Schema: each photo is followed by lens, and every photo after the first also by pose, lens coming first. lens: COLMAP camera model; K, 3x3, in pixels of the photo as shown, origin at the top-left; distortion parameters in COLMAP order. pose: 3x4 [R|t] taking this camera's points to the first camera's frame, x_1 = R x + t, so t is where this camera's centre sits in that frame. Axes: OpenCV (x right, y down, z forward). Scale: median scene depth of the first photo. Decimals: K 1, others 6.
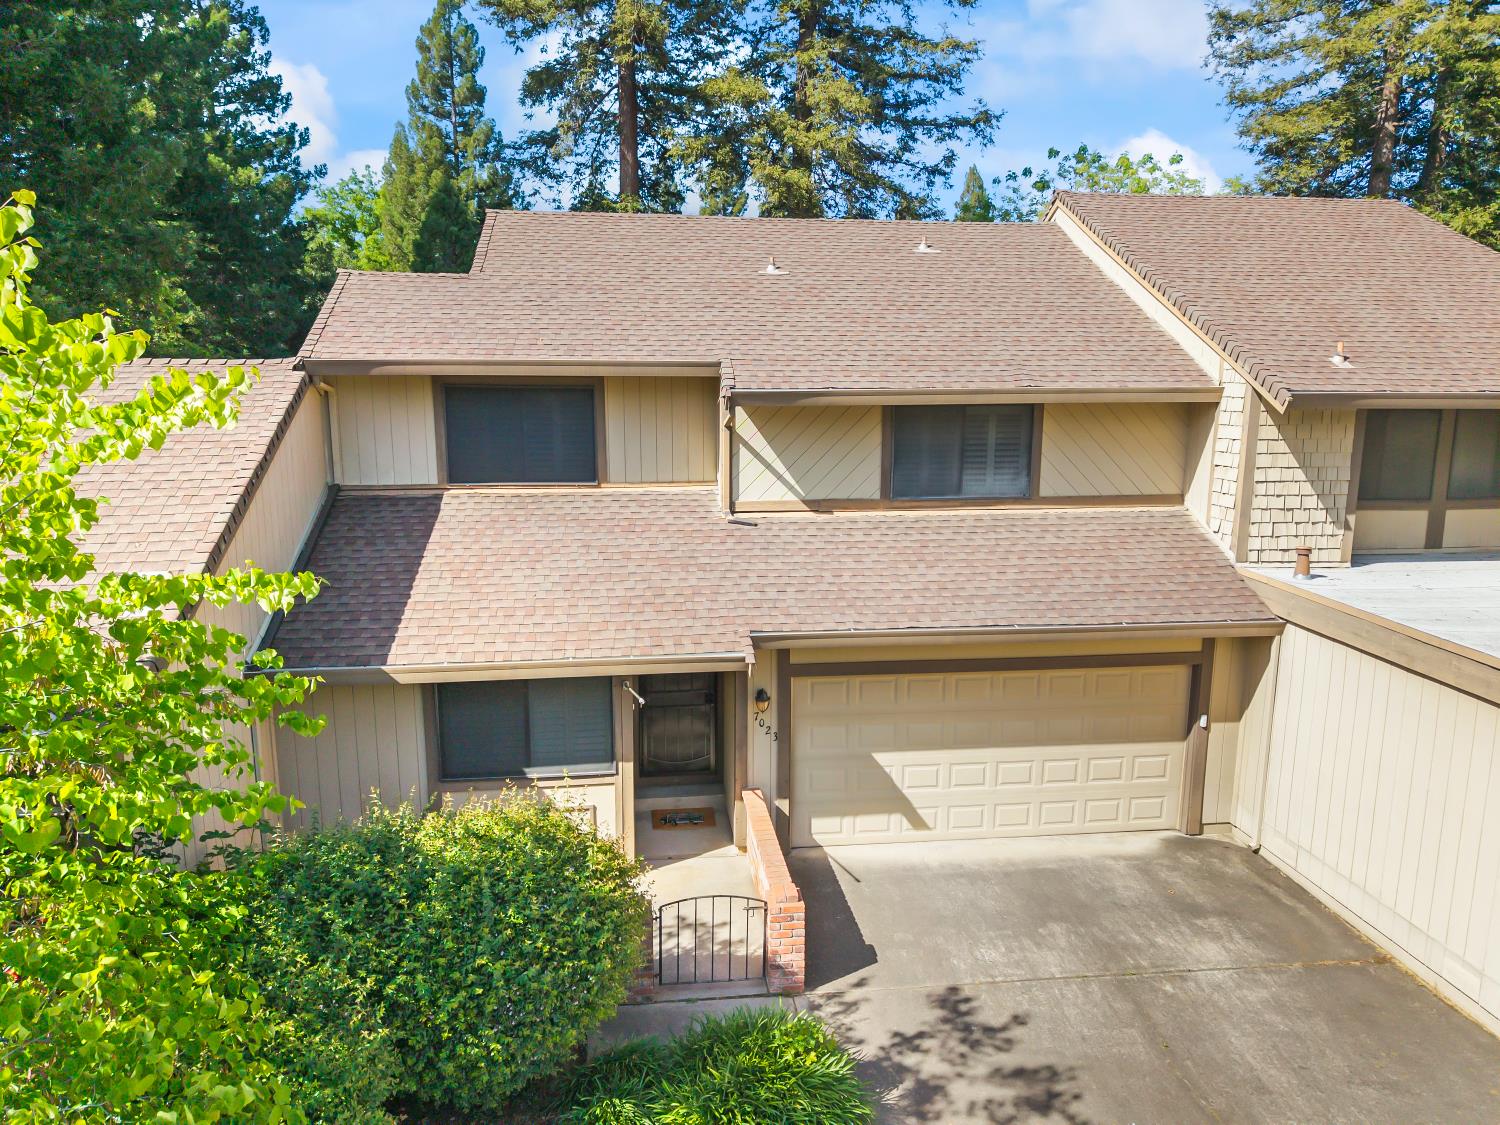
lens RADIAL K [[1019.2, 0, 749.0], [0, 1019.2, 556.3], [0, 0, 1]] dist [-0.003691, 0.000473]
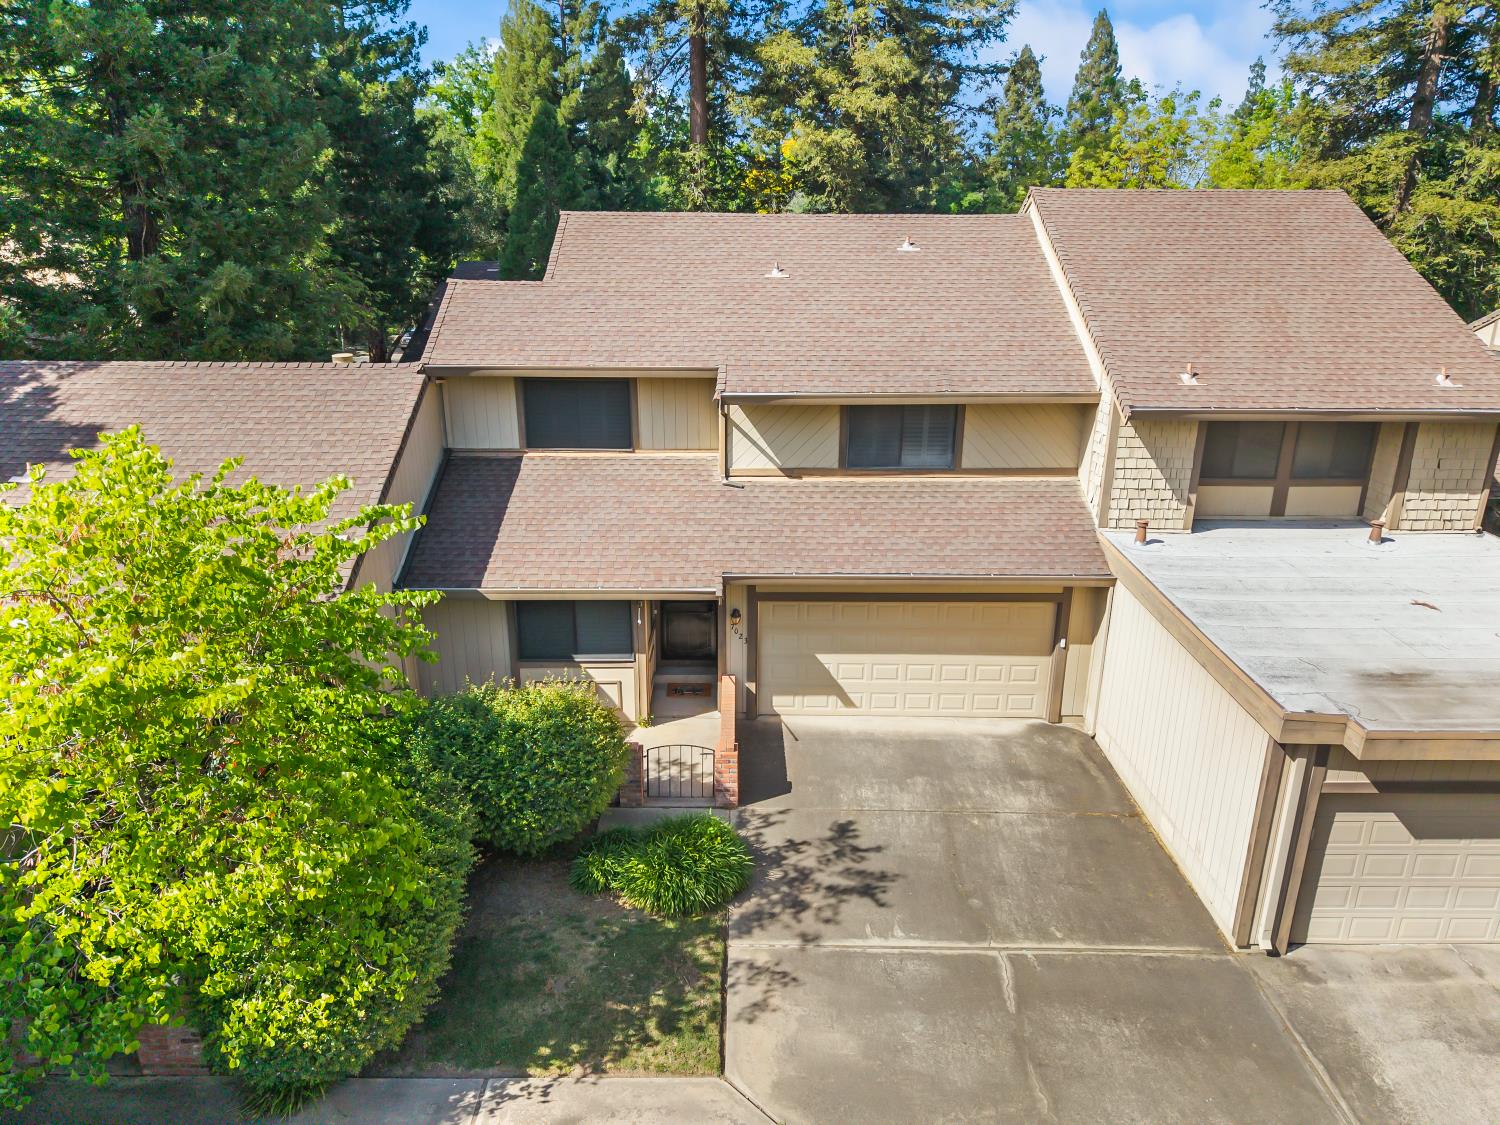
lens RADIAL K [[1019.2, 0, 749.4], [0, 1019.2, 564.3], [0, 0, 1]] dist [-0.003691, 0.000473]
pose [[0.992990, 0.040865, -0.110911, 0.177045], [-0.023126, 0.987368, 0.156747, -0.147418], [0.115915, -0.153083, 0.981391, -0.374807]]
